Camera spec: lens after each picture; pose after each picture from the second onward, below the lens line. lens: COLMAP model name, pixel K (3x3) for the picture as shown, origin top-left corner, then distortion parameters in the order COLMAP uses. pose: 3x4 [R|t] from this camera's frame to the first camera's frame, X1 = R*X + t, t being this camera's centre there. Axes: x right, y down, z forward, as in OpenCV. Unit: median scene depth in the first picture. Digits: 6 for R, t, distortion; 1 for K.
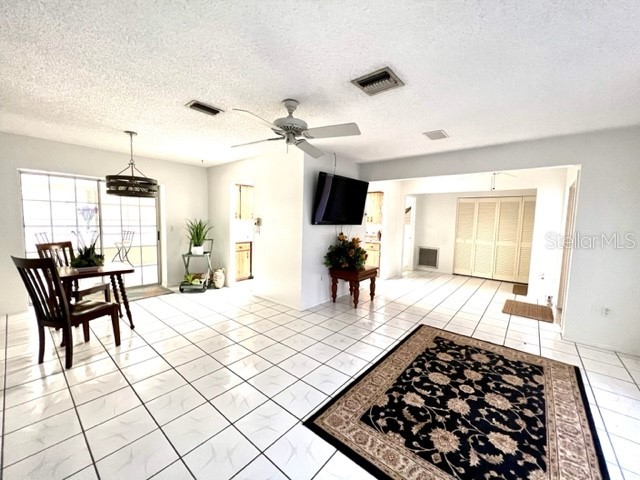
lens RADIAL K [[256.0, 0, 322.2], [0, 256.0, 241.8], [0, 0, 1]] dist [-0.000206, -0.000312]
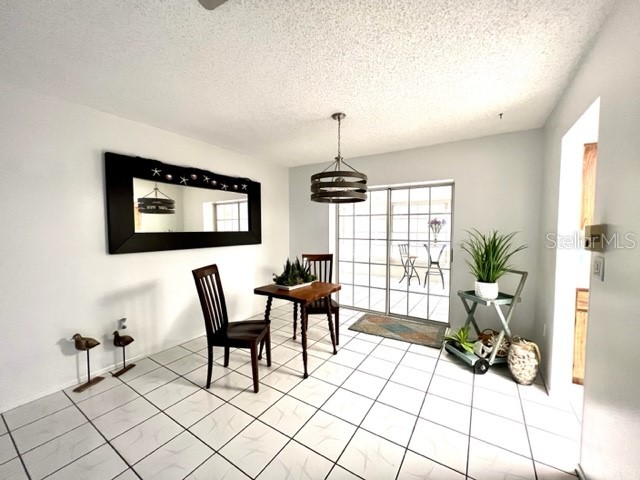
lens RADIAL K [[256.0, 0, 320.0], [0, 256.0, 241.2], [0, 0, 1]] dist [-0.000206, -0.000312]
pose [[0.119837, 0.021027, -0.992571, -0.004705], [-0.080140, 0.996718, 0.011439, -0.097861], [0.989554, 0.078173, 0.121129, 1.283360]]
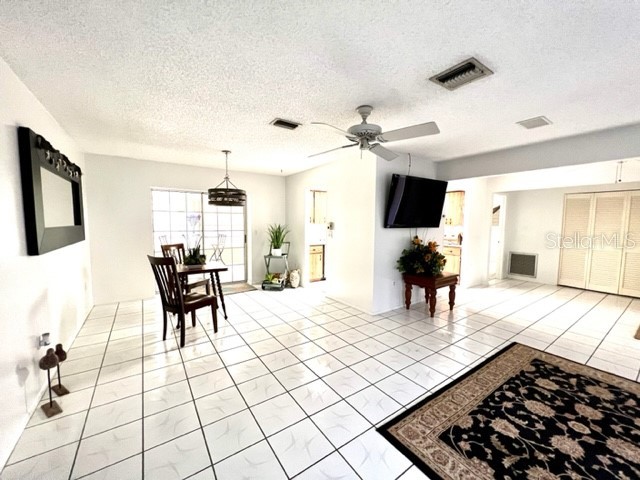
lens RADIAL K [[256.0, 0, 322.5], [0, 256.0, 241.7], [0, 0, 1]] dist [-0.000206, -0.000312]
pose [[0.963578, 0.004224, -0.267394, -0.009277], [-0.007229, 0.999921, -0.010256, -0.004912], [0.267330, 0.011816, 0.963533, -0.014108]]
